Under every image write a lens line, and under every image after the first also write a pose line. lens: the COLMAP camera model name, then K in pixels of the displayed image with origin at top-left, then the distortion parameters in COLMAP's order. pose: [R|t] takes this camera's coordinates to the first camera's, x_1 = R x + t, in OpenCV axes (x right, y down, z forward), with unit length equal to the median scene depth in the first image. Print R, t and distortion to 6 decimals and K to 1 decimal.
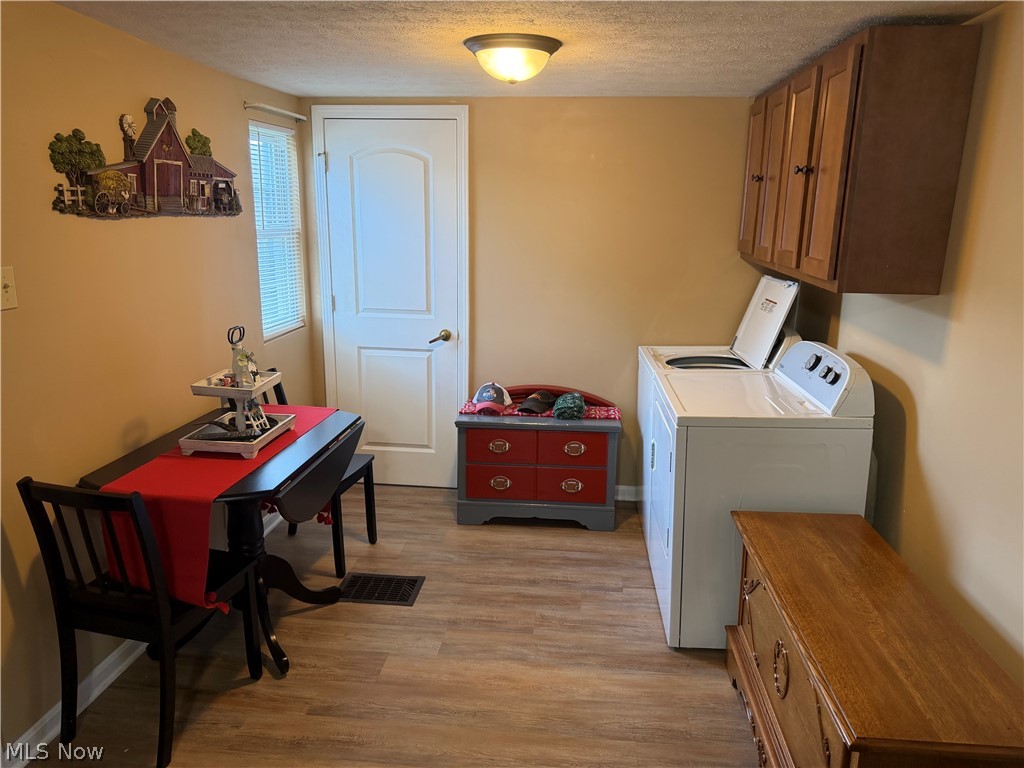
lens RADIAL K [[721.9, 0, 509.2], [0, 721.9, 387.1], [0, 0, 1]] dist [-0.001416, -0.004655]
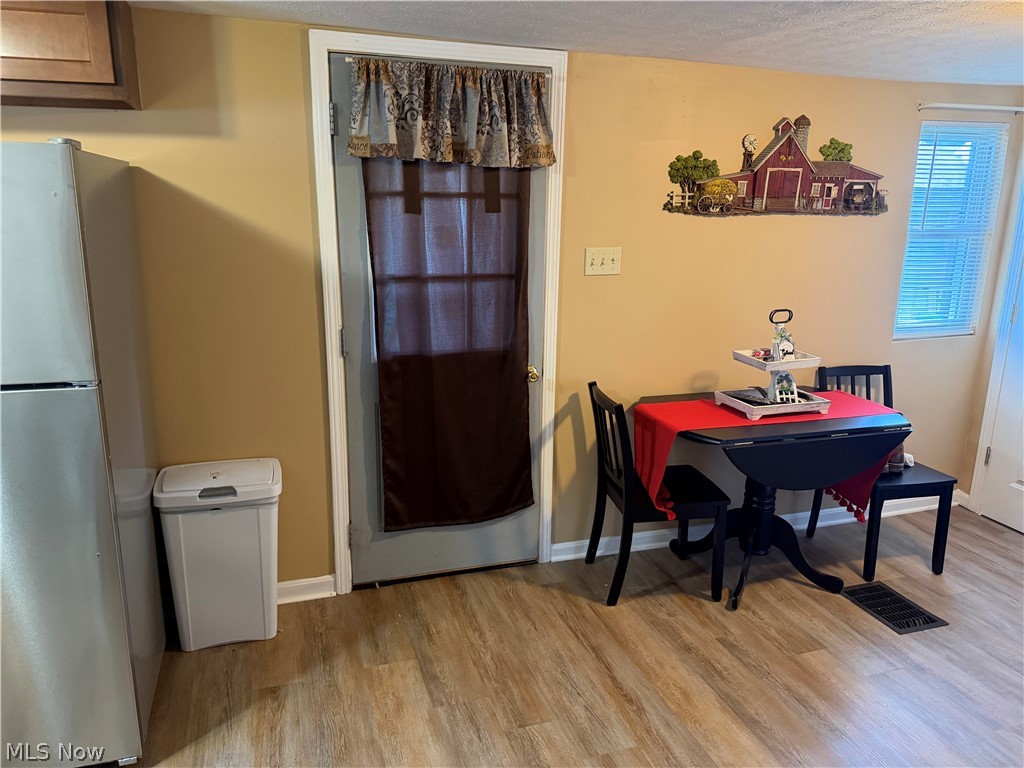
lens RADIAL K [[721.9, 0, 509.2], [0, 721.9, 387.1], [0, 0, 1]] dist [-0.001416, -0.004655]
pose [[0.400074, 0.207308, -0.892728, 0.519691], [-0.213970, 0.968290, 0.128965, -0.019628], [0.891155, 0.139421, 0.431746, 0.132294]]
